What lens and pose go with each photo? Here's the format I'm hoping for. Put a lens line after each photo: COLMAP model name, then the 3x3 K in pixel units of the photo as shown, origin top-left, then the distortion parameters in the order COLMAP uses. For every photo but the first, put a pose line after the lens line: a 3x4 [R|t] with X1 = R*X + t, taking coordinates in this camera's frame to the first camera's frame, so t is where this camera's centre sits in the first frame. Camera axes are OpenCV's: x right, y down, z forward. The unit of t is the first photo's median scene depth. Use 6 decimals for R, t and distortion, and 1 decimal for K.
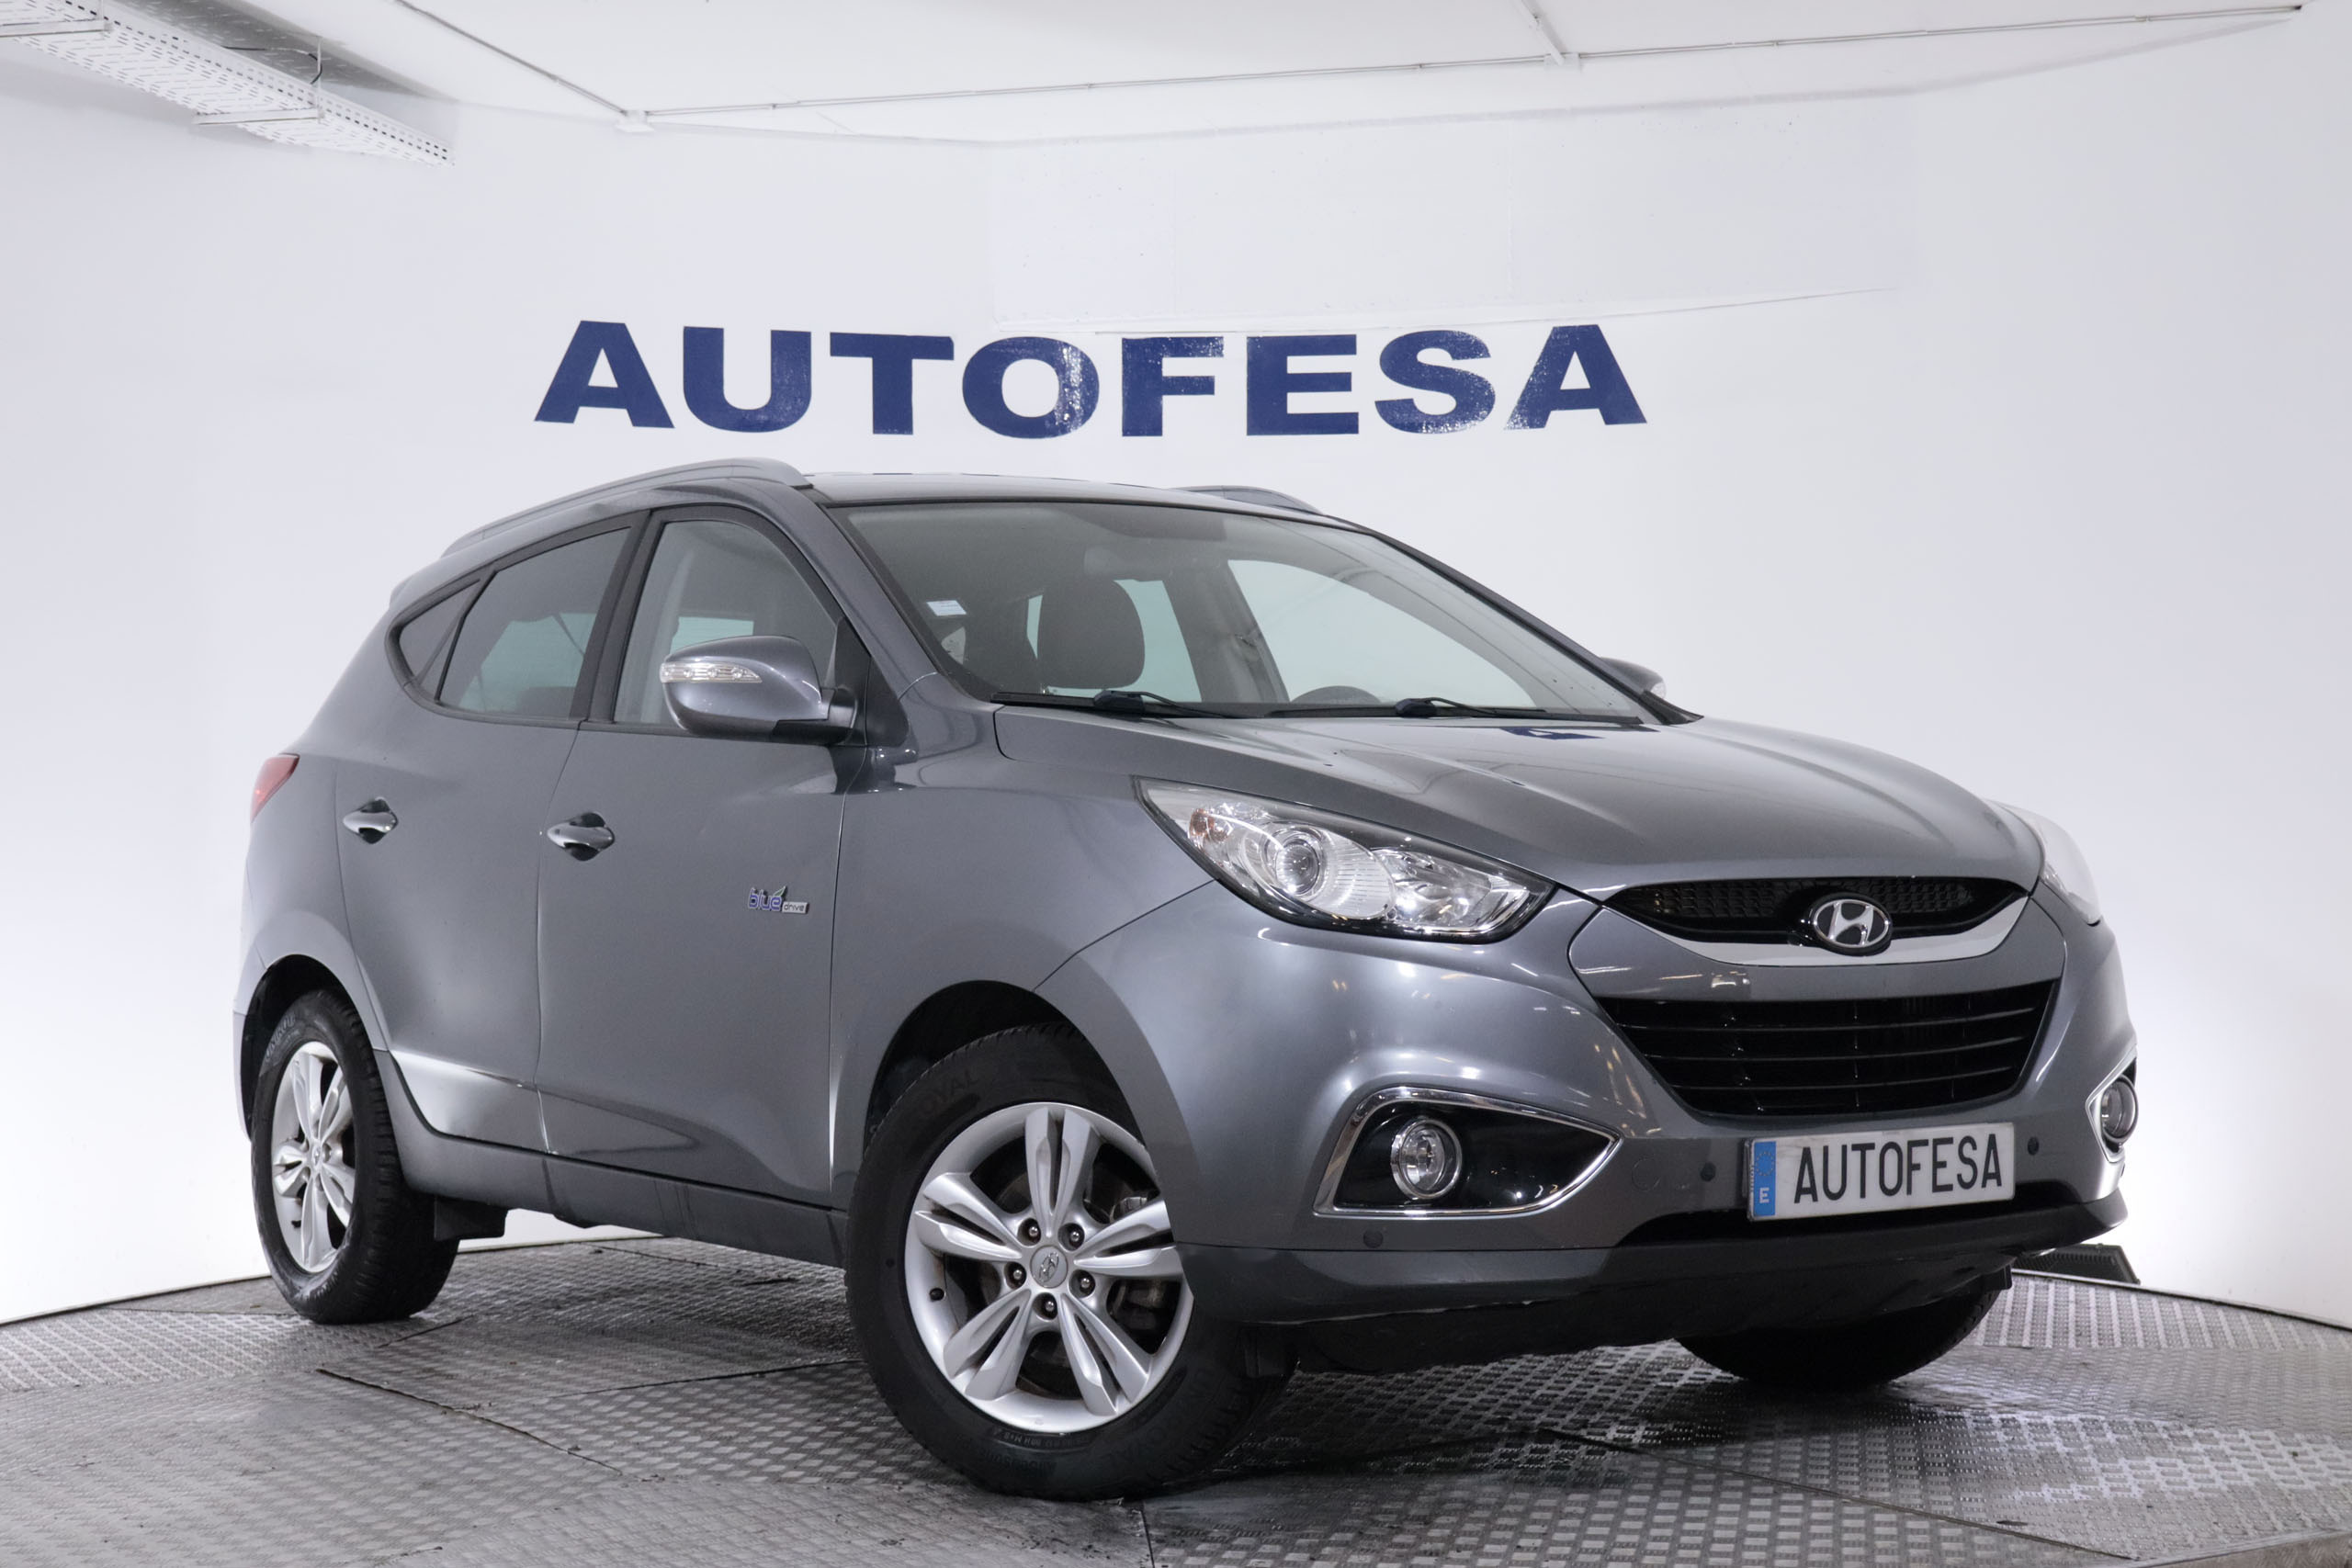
lens RADIAL K [[3762.0, 0, 1190.8], [0, 3762.0, 787.9], [0, 0, 1]] dist [0.043356, 0.000000]
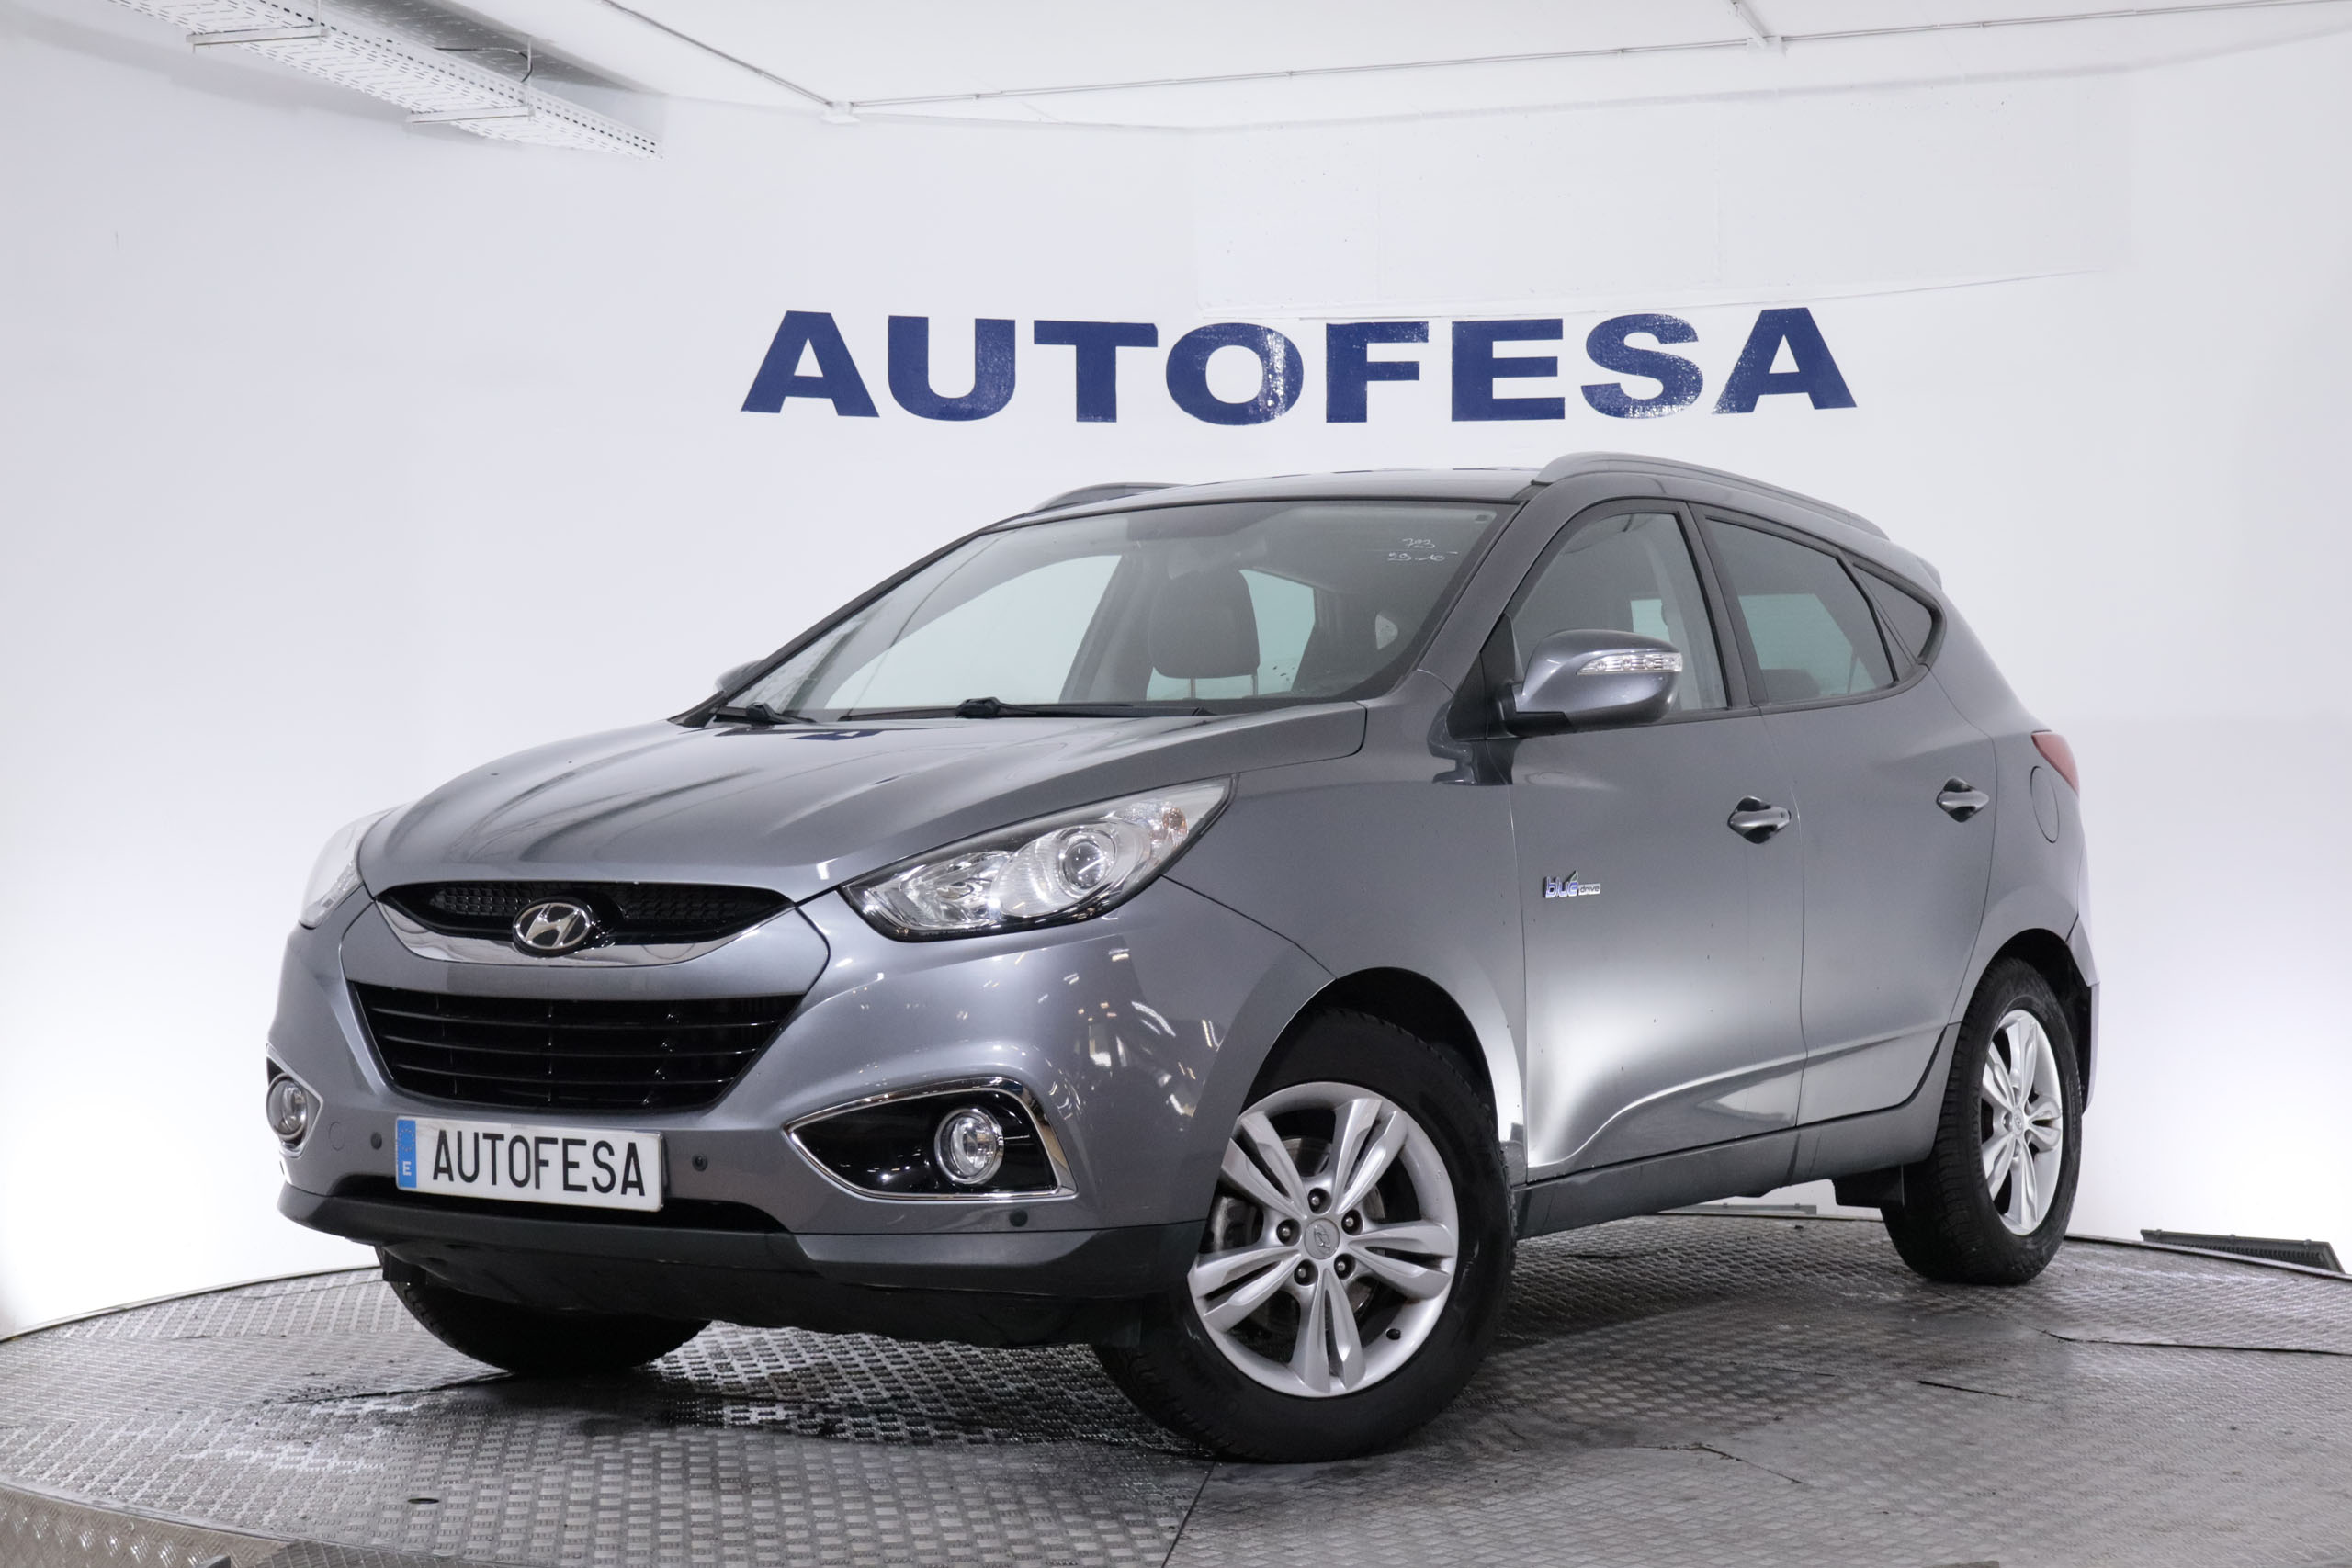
lens RADIAL K [[4040.5, 0, 1212.4], [0, 4040.5, 778.5], [0, 0, 1]] dist [0.050663, 0.000000]
pose [[0.997832, 0.001202, -0.065809, 0.022660], [-0.000931, 0.999991, 0.004152, -0.003806], [0.065813, -0.004081, 0.997824, -0.070301]]
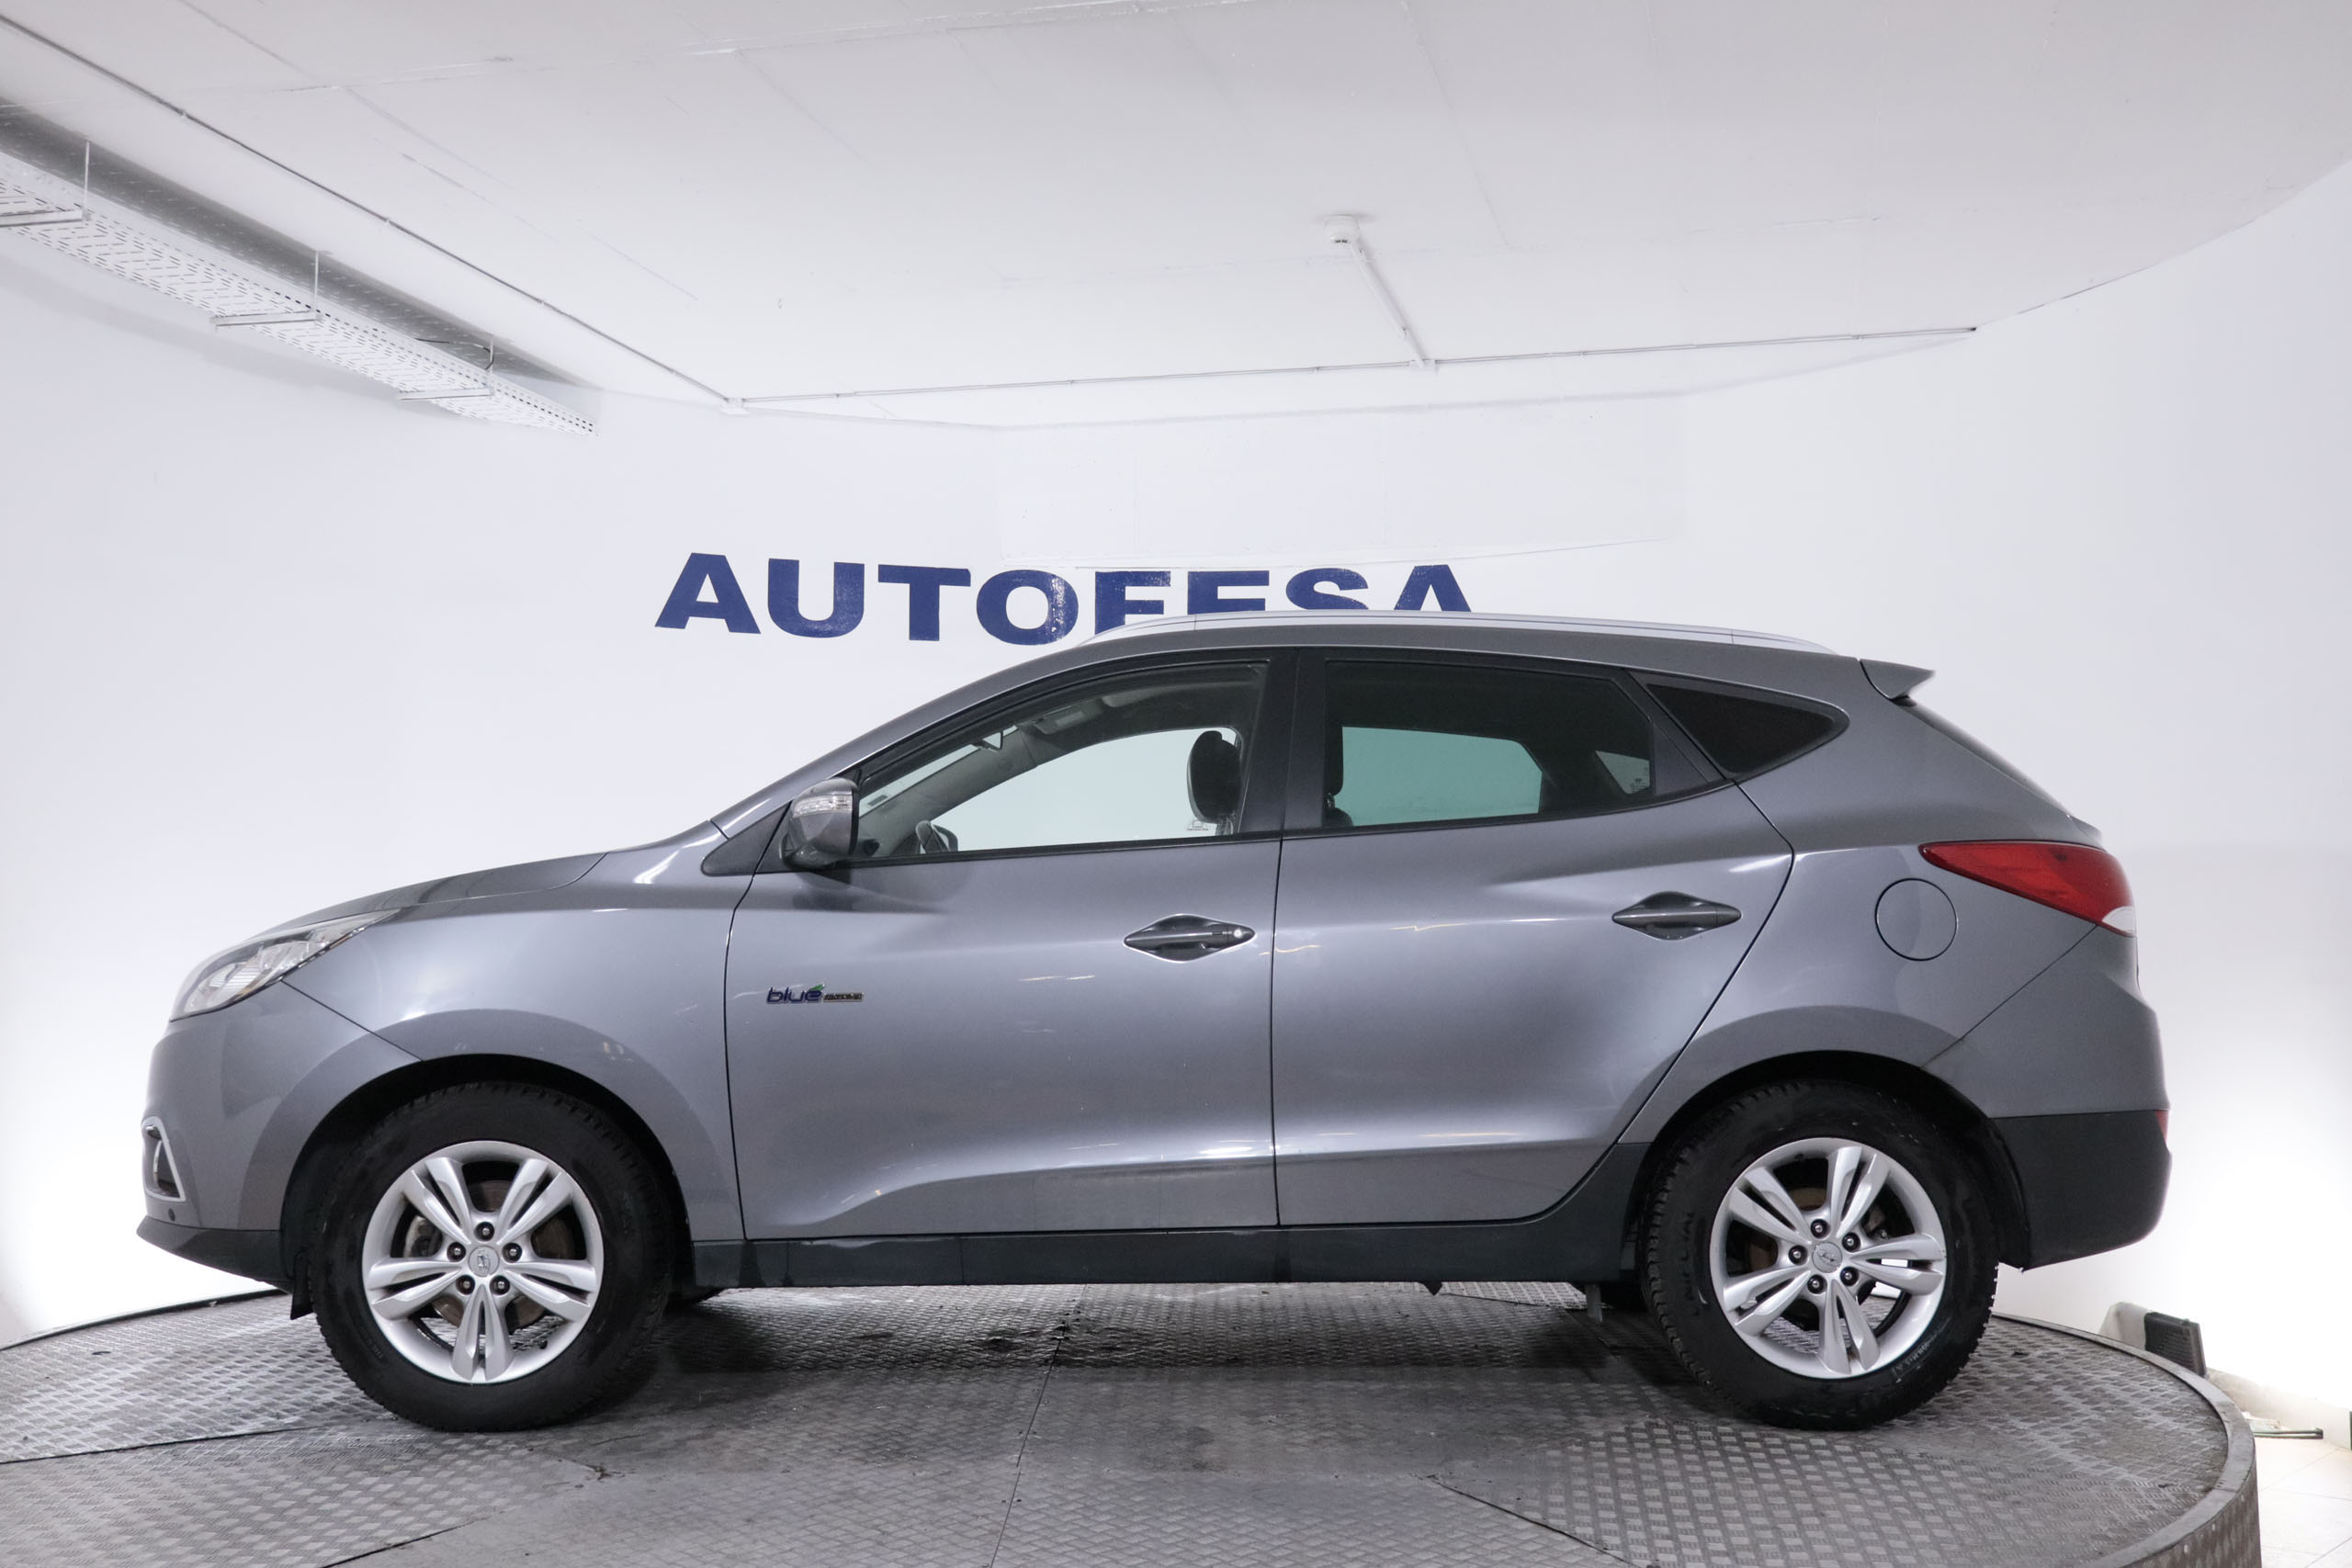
lens RADIAL K [[2363.2, 0, 1188.6], [0, 2363.2, 792.8], [0, 0, 1]] dist [0.025358, 0.000000]
pose [[0.999903, 0.009798, 0.009889, 0.007759], [-0.009303, 0.998758, -0.048942, 0.000982], [-0.010356, 0.048845, 0.998753, 0.159894]]
